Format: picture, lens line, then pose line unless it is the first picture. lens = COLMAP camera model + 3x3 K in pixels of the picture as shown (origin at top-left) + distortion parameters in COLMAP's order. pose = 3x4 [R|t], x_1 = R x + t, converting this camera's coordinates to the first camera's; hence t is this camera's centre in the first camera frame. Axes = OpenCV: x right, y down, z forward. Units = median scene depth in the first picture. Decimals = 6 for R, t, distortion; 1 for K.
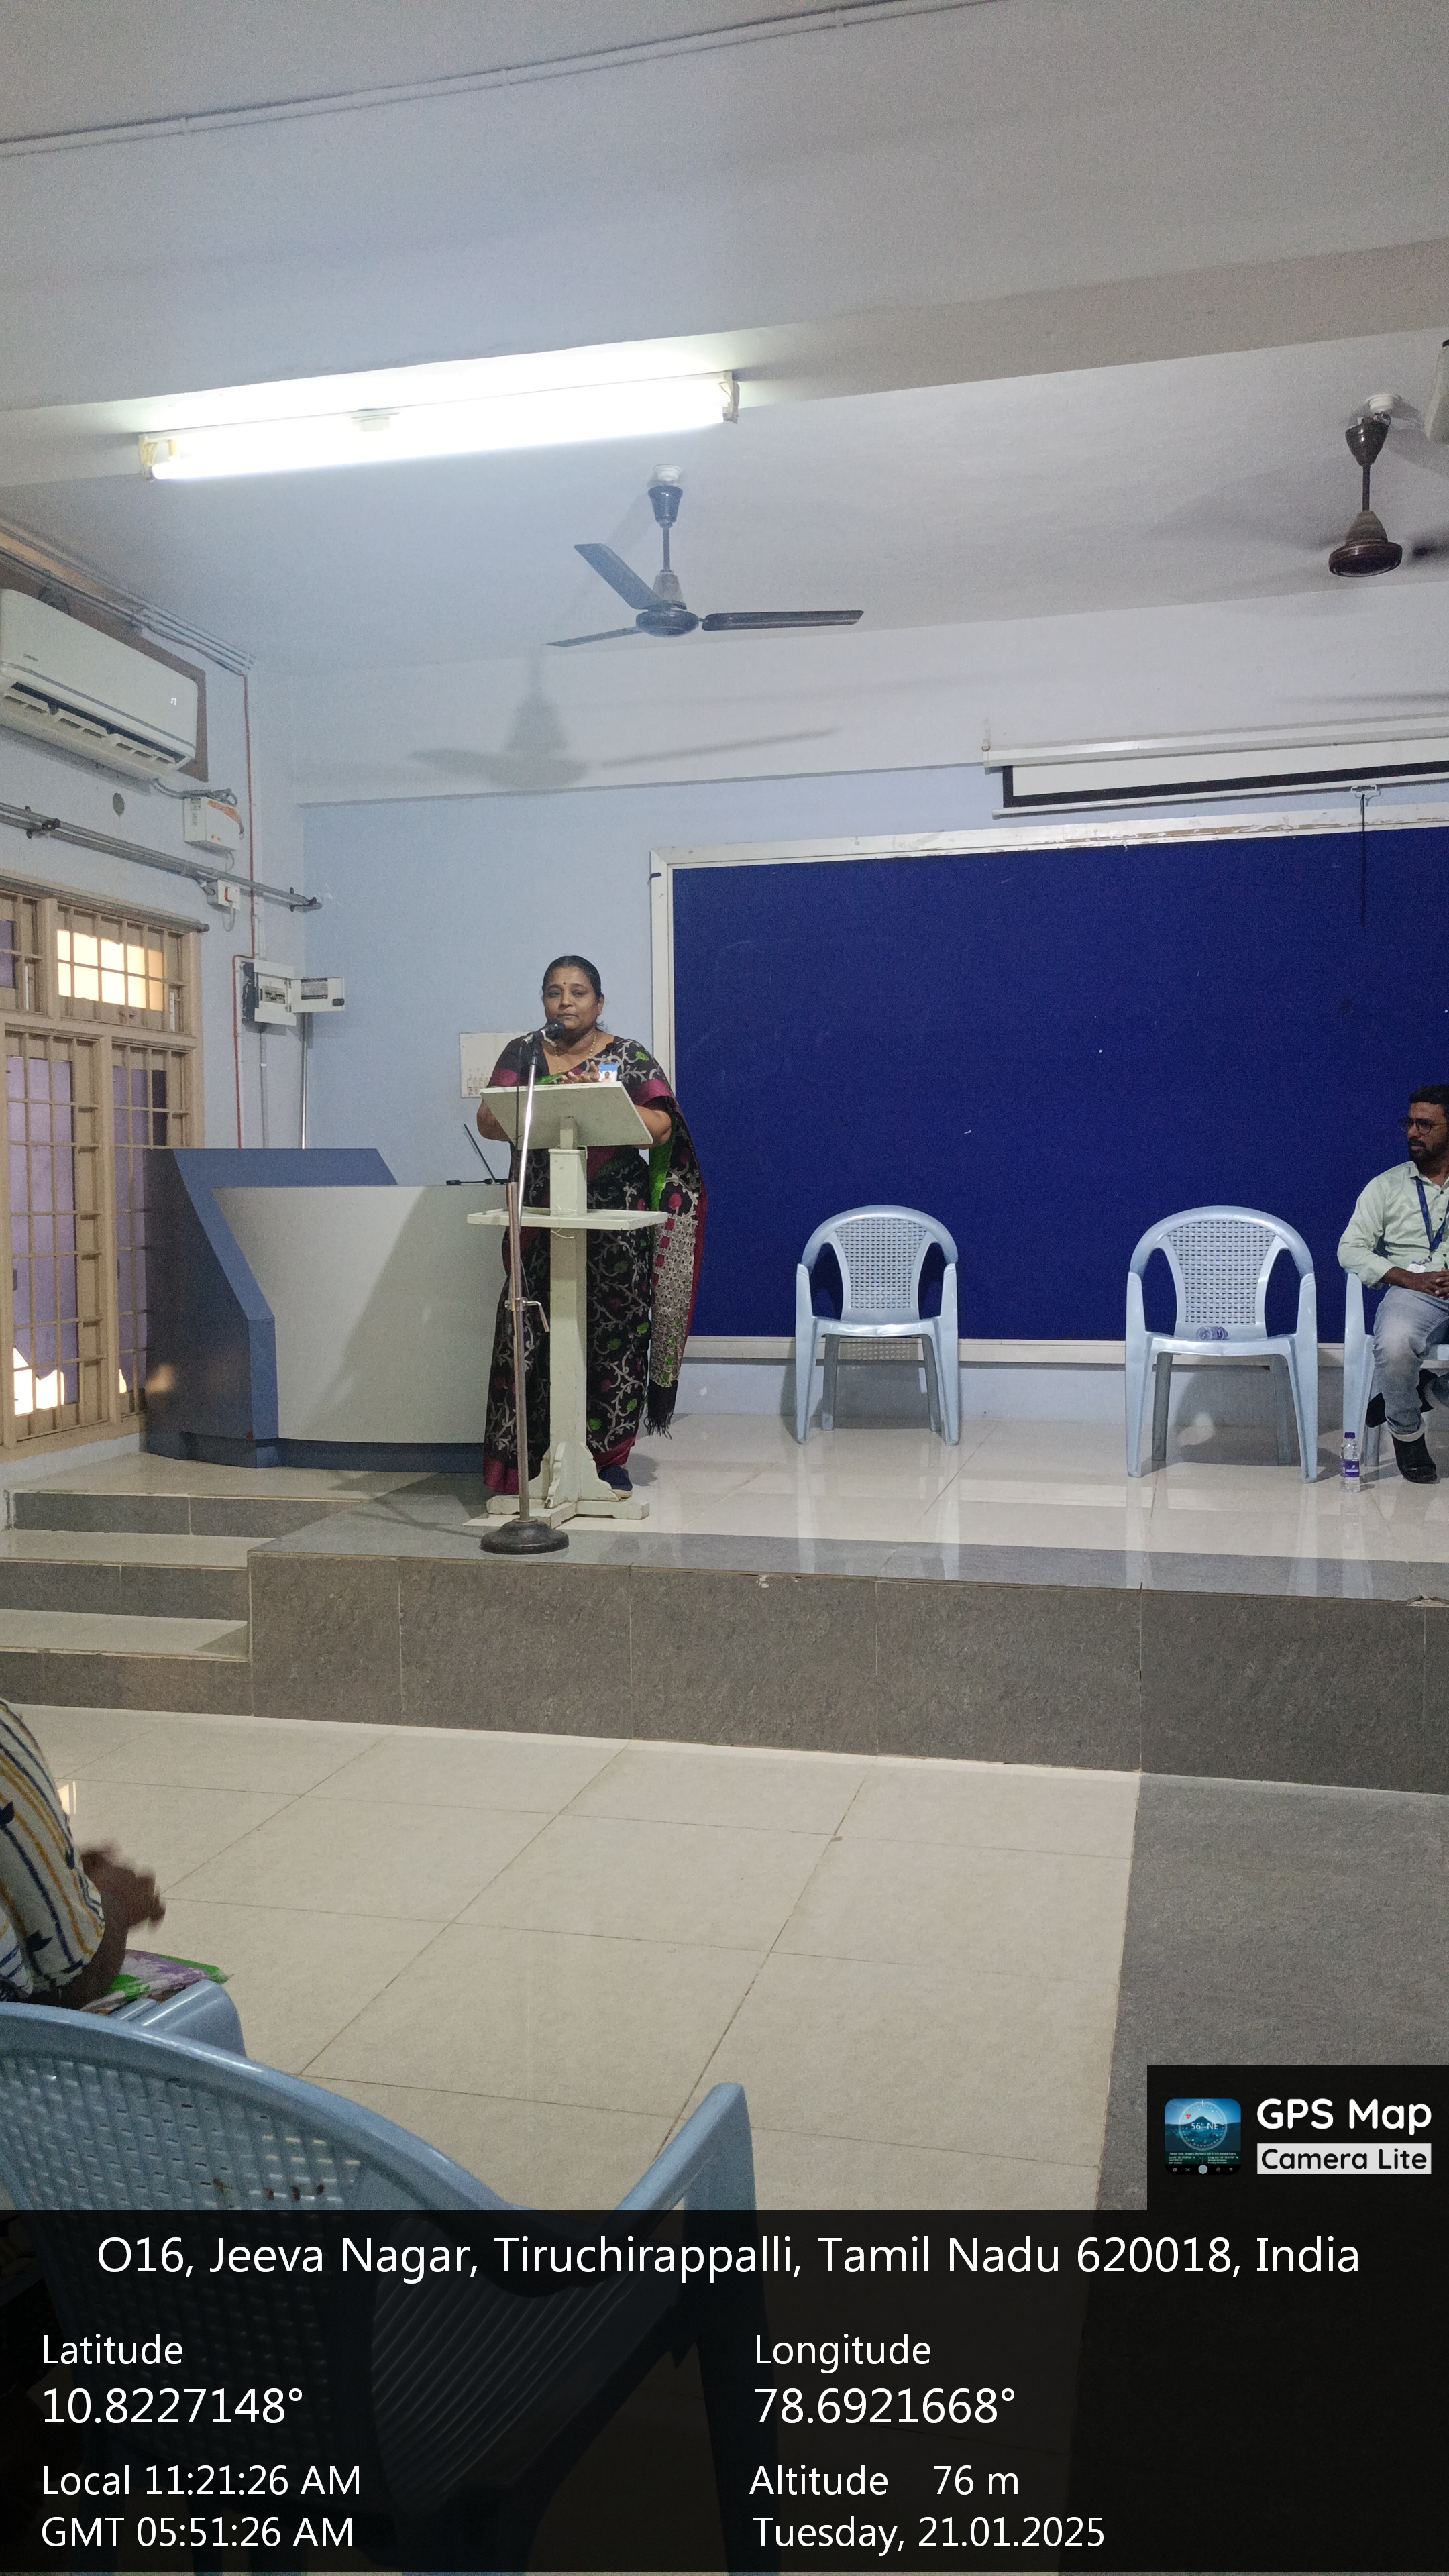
lens RADIAL K [[1857.5, 0, 726.6], [0, 1857.5, 1276.6], [0, 0, 1]] dist [0.020148, -0.013238]
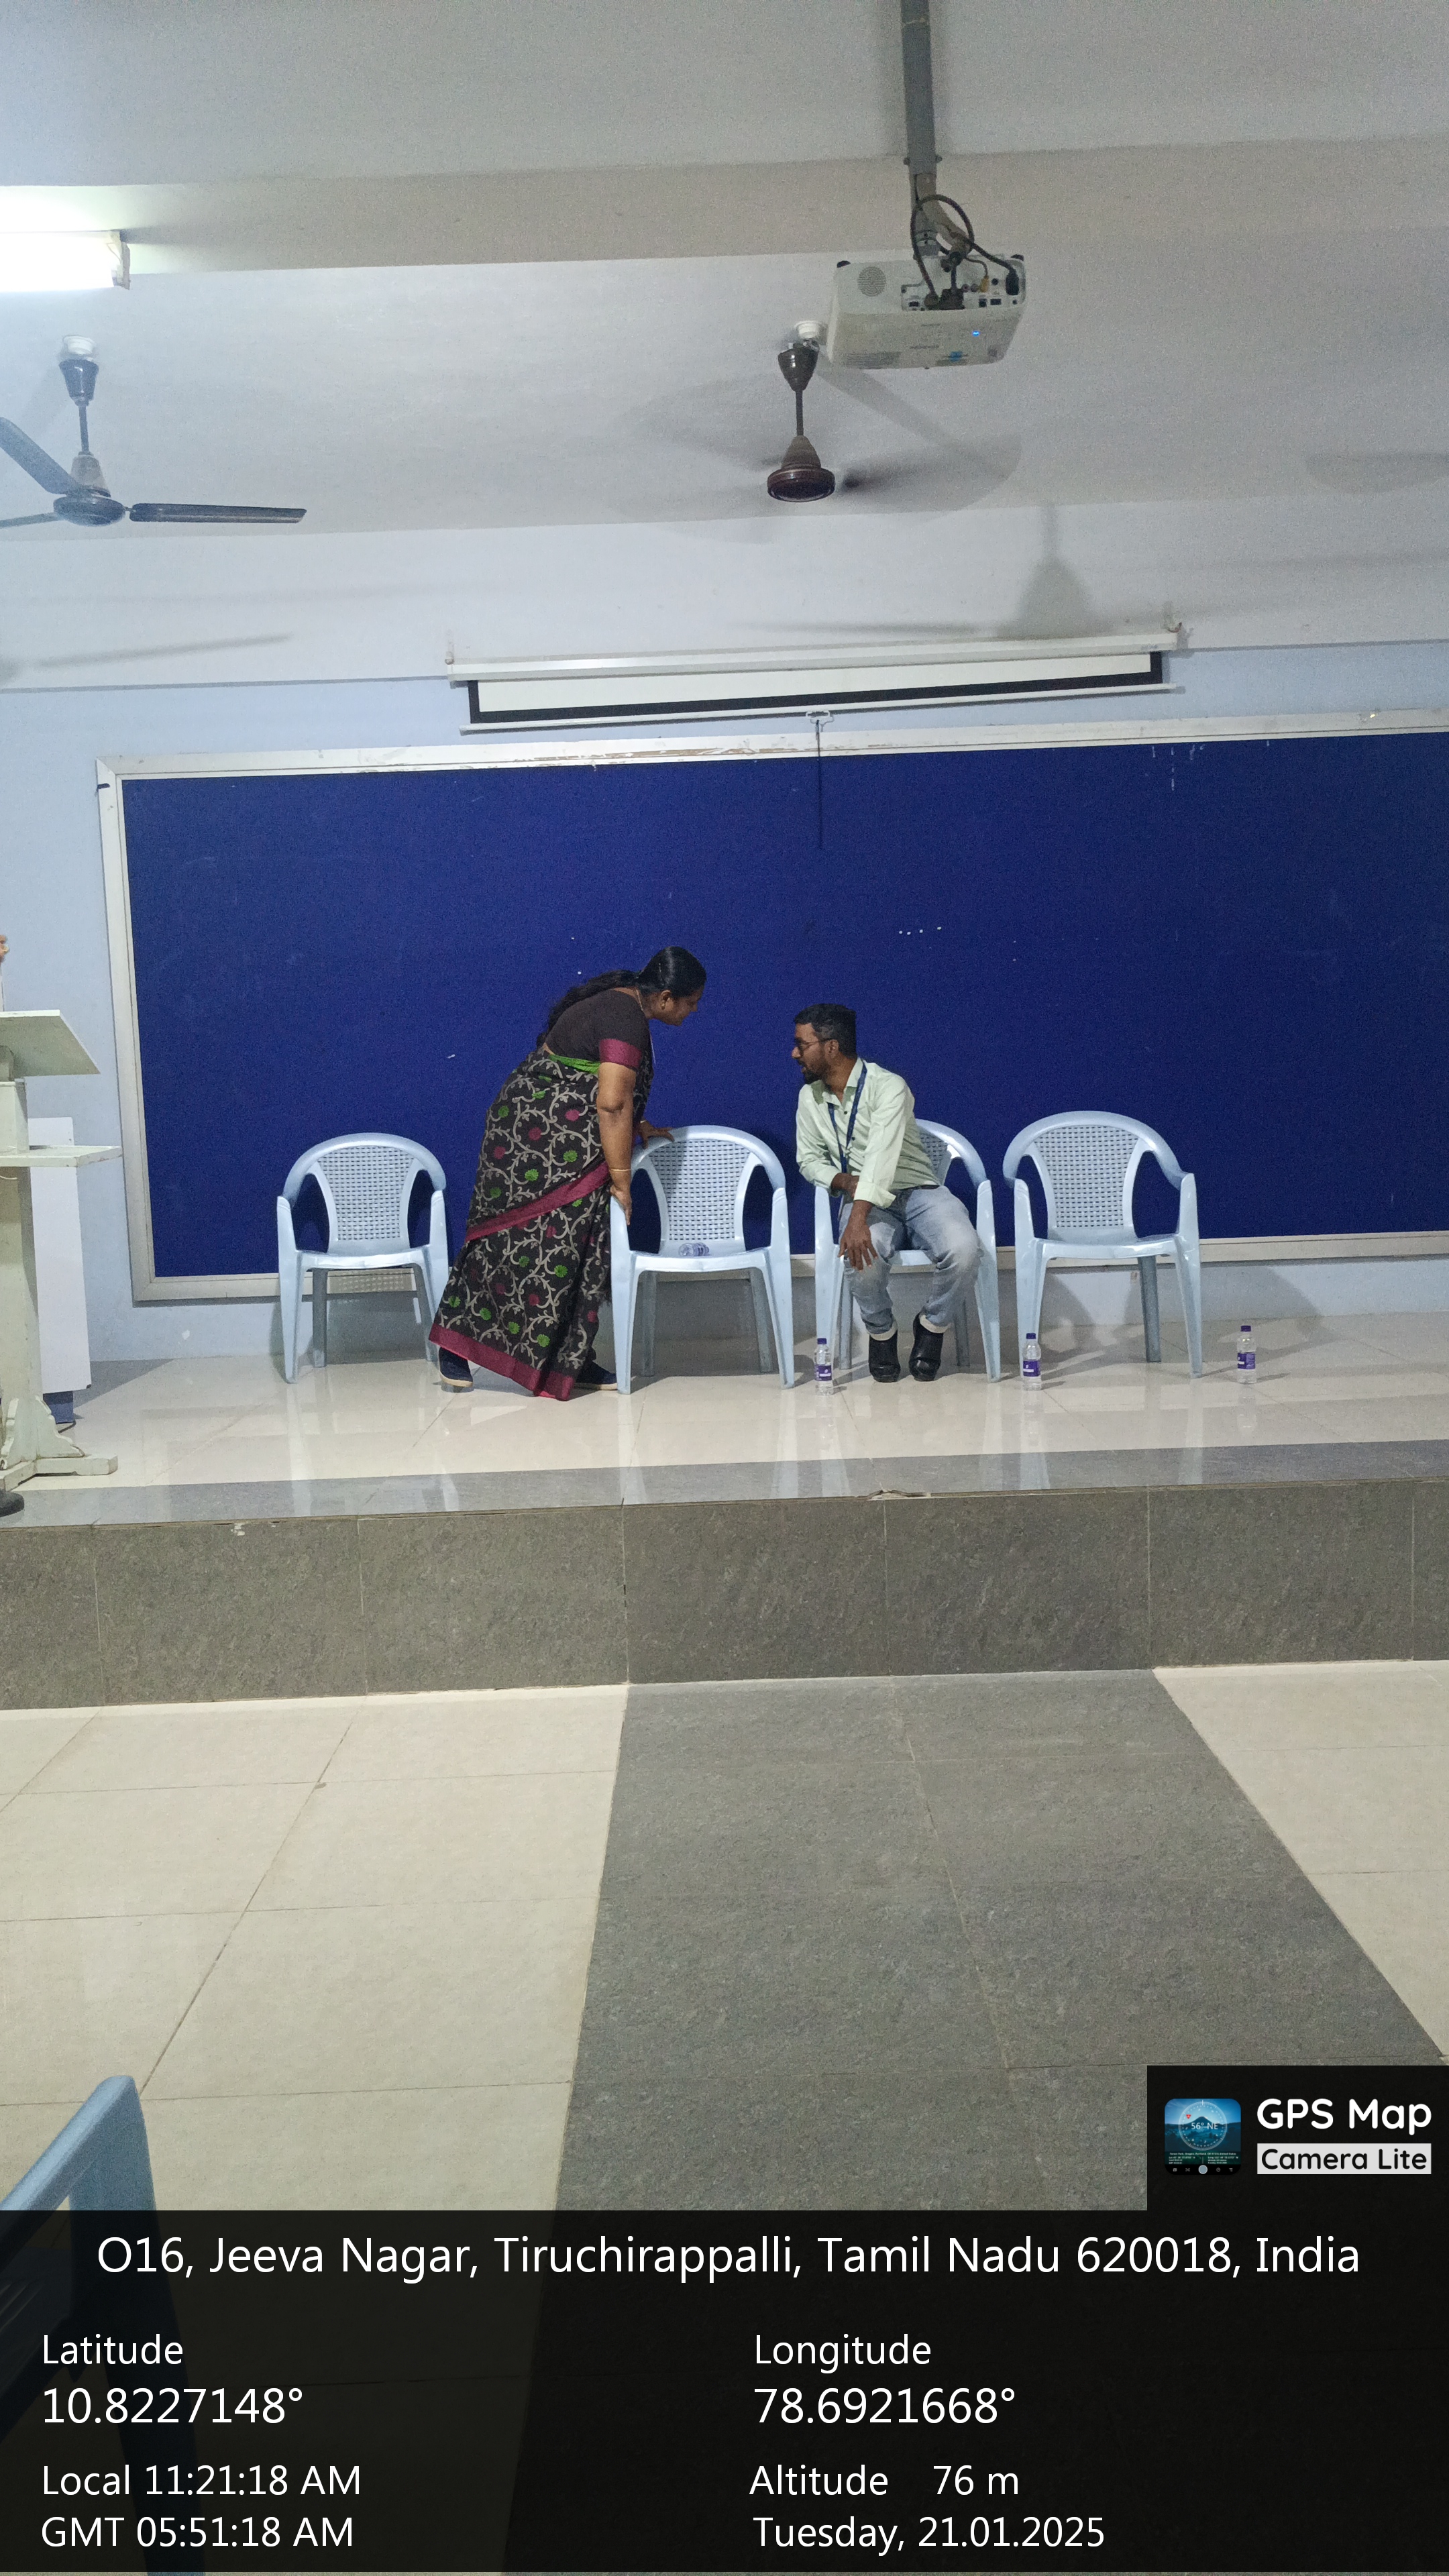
lens RADIAL K [[1860.3, 0, 725.9], [0, 1860.3, 1276.8], [0, 0, 1]] dist [0.013160, -0.004833]
pose [[0.966636, -0.048973, 0.251428, 0.021189], [0.038948, 0.998241, 0.044699, 0.000556], [-0.253174, -0.033415, 0.966843, 0.008160]]
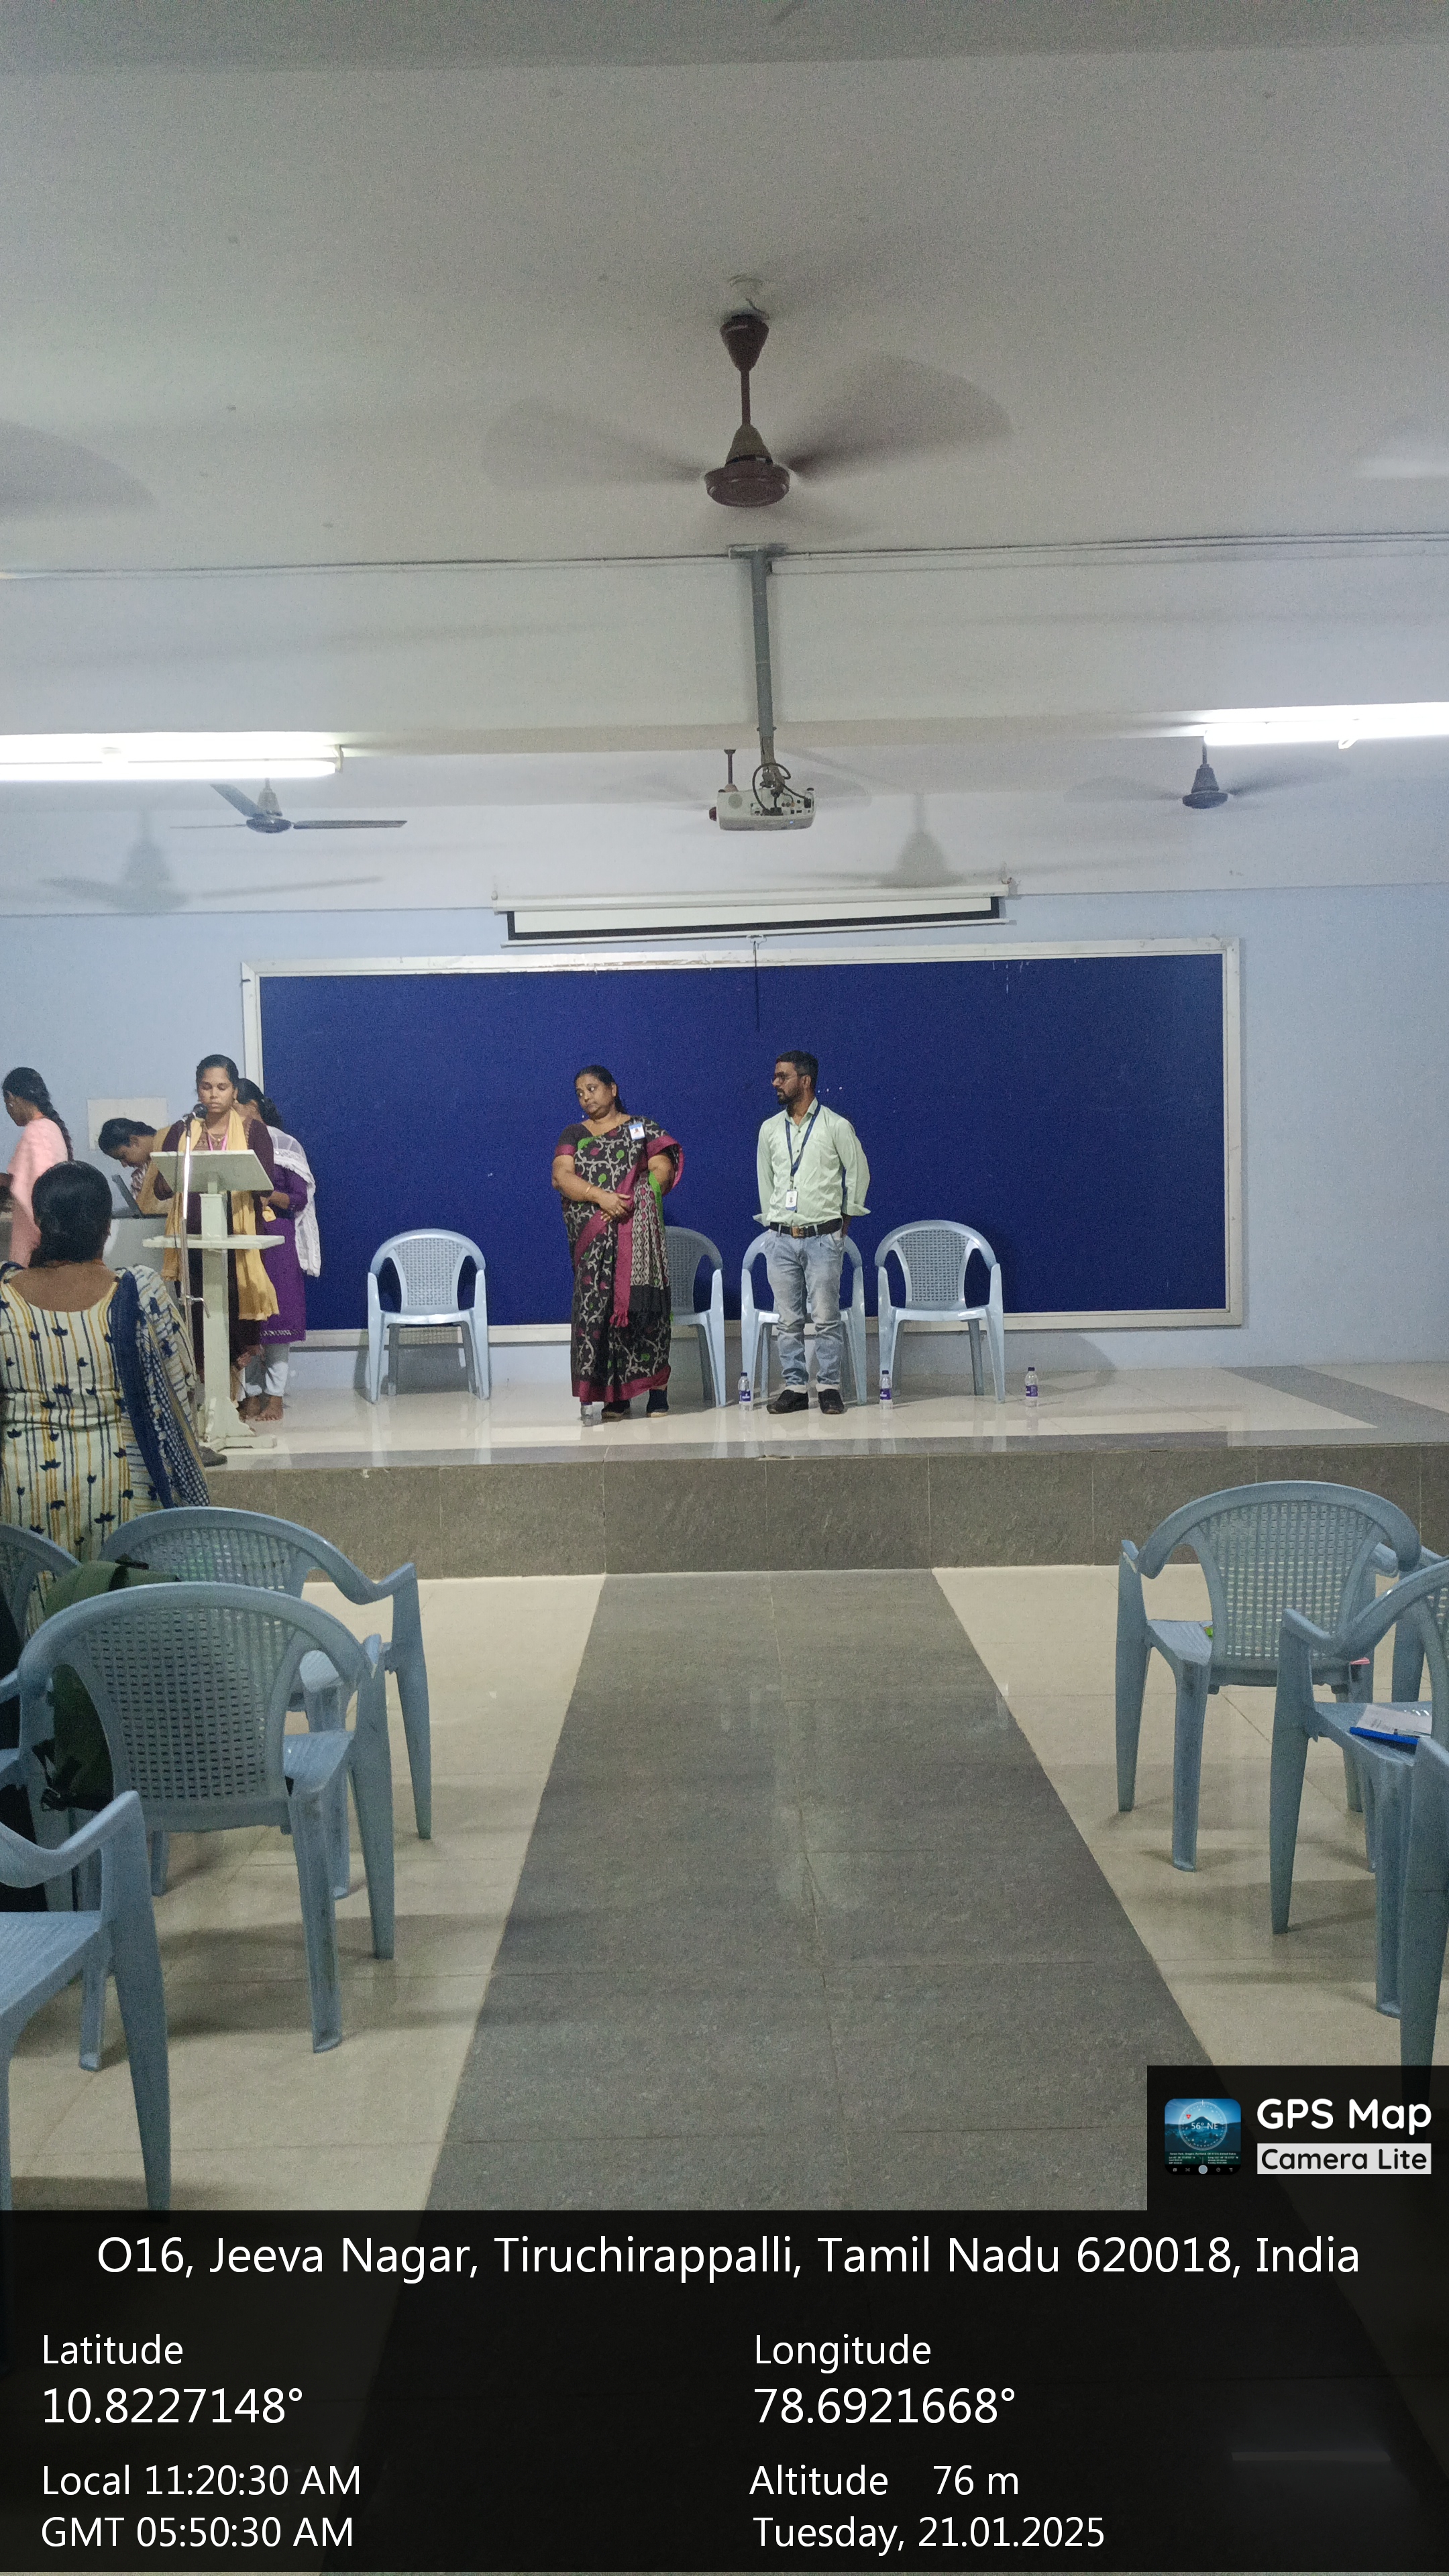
lens RADIAL K [[1796.1, 0, 722.3], [0, 1796.1, 1317.3], [0, 0, 1]] dist [0.007170, -0.001246]
pose [[0.967480, -0.029400, 0.251232, -0.049249], [0.026569, 0.999540, 0.014656, 0.015201], [-0.251548, -0.007505, 0.967816, -0.399812]]
